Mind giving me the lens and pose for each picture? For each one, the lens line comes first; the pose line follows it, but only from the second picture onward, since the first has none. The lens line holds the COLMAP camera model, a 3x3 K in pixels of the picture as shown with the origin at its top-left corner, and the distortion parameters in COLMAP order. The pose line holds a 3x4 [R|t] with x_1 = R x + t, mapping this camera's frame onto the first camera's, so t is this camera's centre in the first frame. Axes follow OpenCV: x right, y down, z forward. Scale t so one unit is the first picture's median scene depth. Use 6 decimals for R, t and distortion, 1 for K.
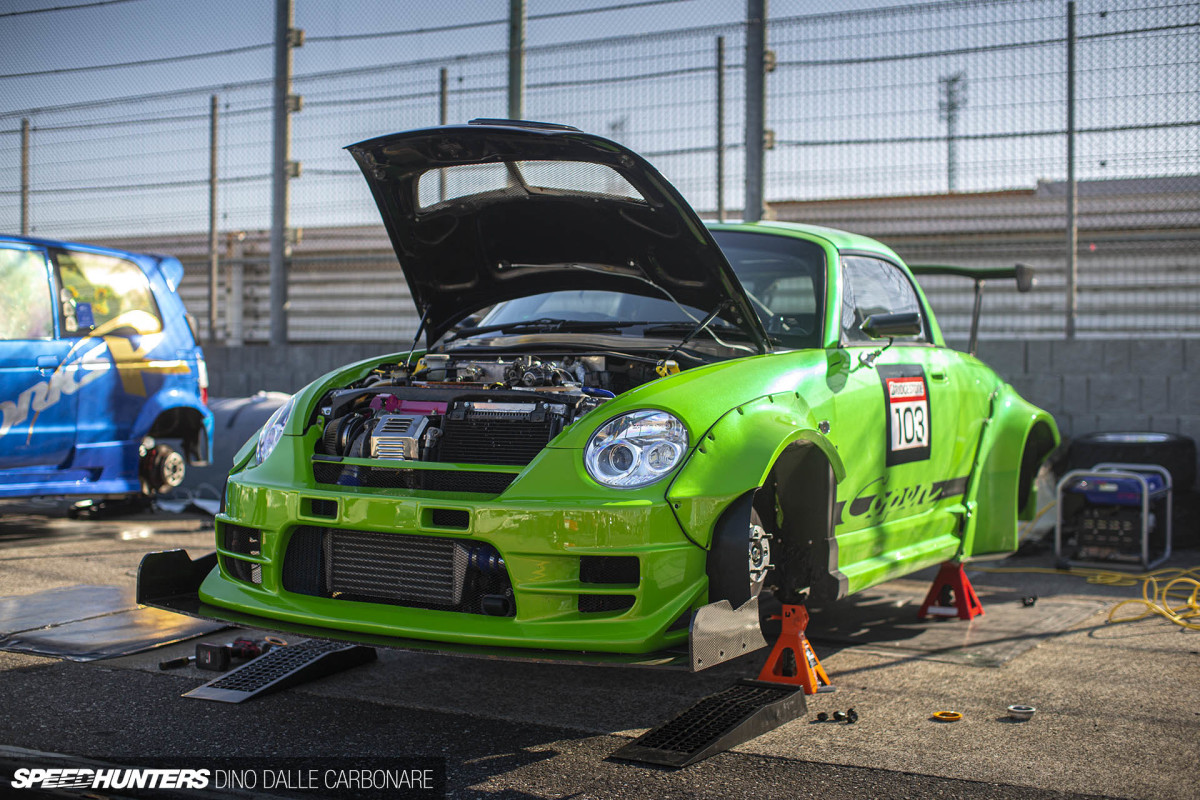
lens RADIAL K [[1669.1, 0, 600.0], [0, 1669.1, 400.0], [0, 0, 1]] dist [-0.026208, -0.022795]
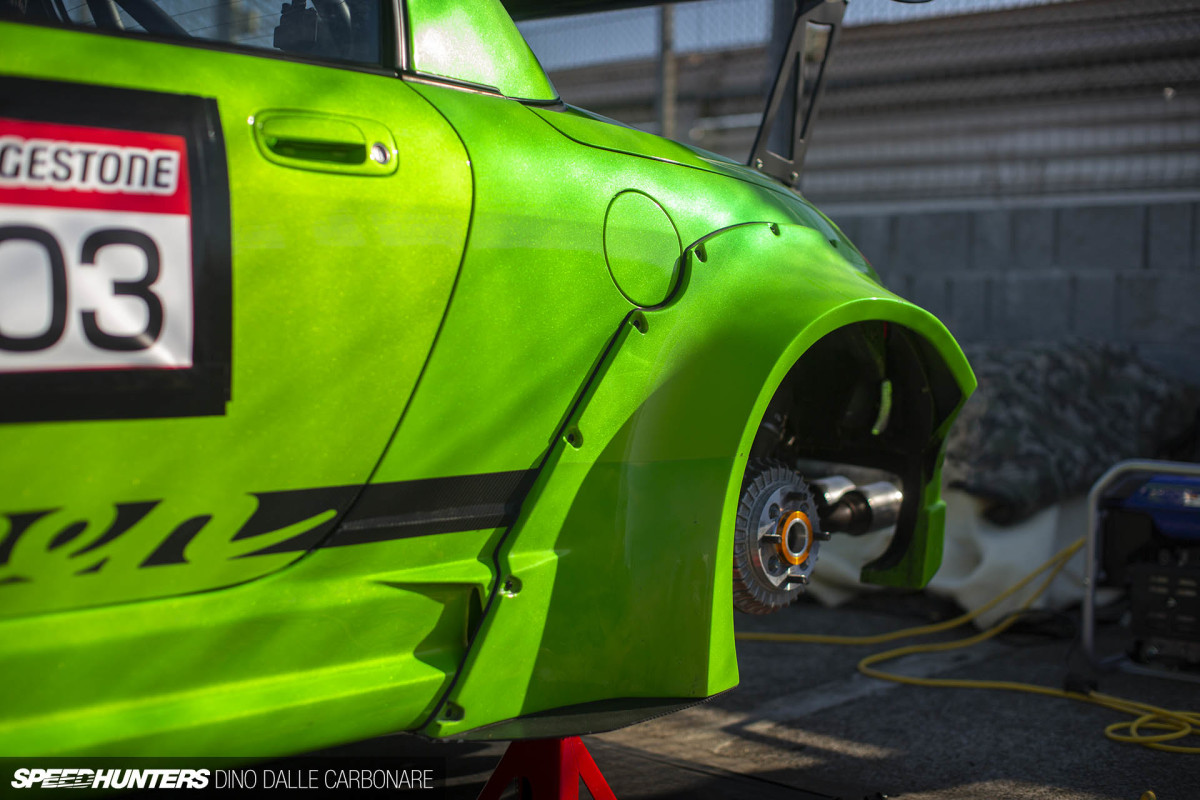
lens RADIAL K [[1669.1, 0, 600.0], [0, 1669.1, 400.0], [0, 0, 1]] dist [-0.026208, -0.022795]
pose [[0.974600, 0.031809, -0.221683, 0.311781], [-0.025618, 0.999199, 0.030750, 0.020583], [0.222483, -0.024290, 0.974634, 0.685704]]
